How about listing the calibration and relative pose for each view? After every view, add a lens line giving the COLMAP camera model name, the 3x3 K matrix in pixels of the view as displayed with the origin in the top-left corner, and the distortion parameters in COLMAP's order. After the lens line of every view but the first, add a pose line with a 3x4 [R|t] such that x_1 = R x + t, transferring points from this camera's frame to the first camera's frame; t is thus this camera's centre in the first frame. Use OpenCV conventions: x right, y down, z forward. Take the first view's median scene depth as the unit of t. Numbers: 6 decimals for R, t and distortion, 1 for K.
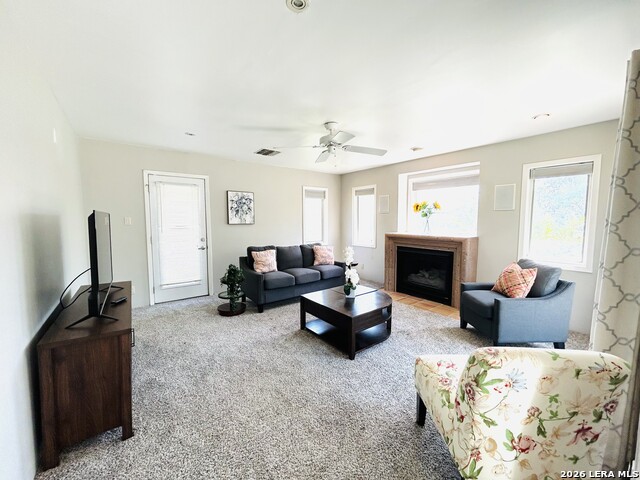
lens RADIAL K [[258.6, 0, 320.0], [0, 258.6, 240.0], [0, 0, 1]] dist [0.000993, -0.000055]
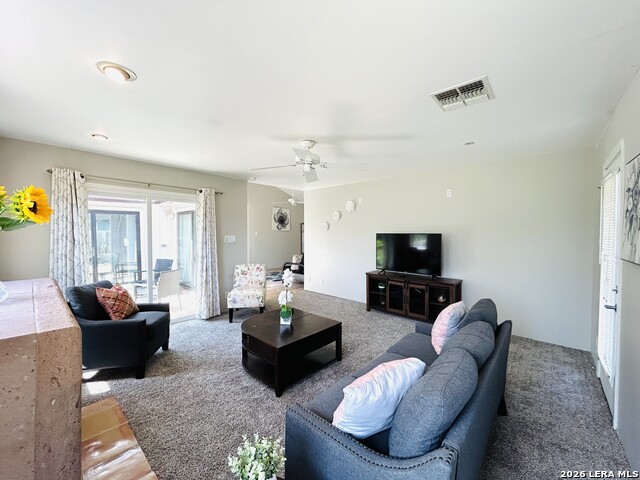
lens RADIAL K [[258.6, 0, 320.0], [0, 258.6, 240.0], [0, 0, 1]] dist [0.000993, -0.000055]
pose [[-0.983696, 0.003922, -0.179797, 0.101921], [-0.015151, 0.994401, 0.104582, -0.107662], [0.179200, 0.105601, -0.978129, 1.191638]]
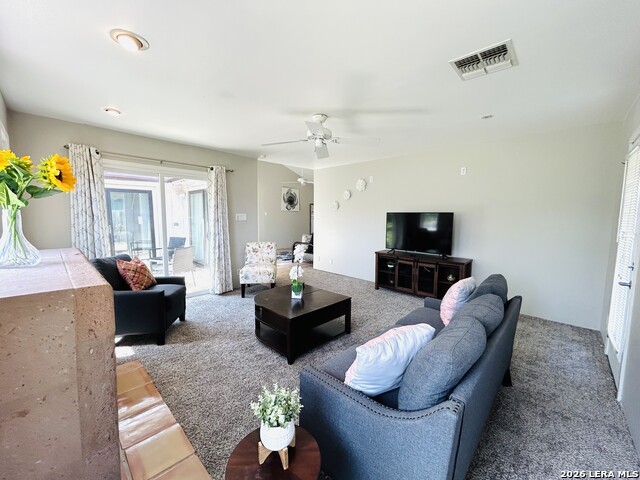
lens RADIAL K [[258.6, 0, 320.0], [0, 258.6, 240.0], [0, 0, 1]] dist [0.000993, -0.000055]
pose [[-0.988962, 0.005613, -0.148064, 0.108782], [-0.020229, 0.984810, 0.172450, -0.094996], [0.146782, 0.173542, -0.973827, 1.197584]]
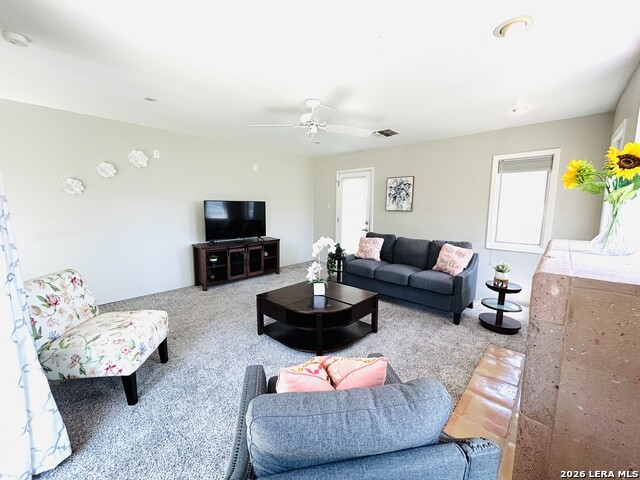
lens RADIAL K [[258.6, 0, 320.0], [0, 258.6, 240.0], [0, 0, 1]] dist [0.000993, -0.000055]
pose [[0.167368, 0.134793, -0.976637, 0.600241], [-0.087385, 0.988739, 0.121488, -0.043697], [0.982014, 0.065011, 0.177262, 0.527670]]
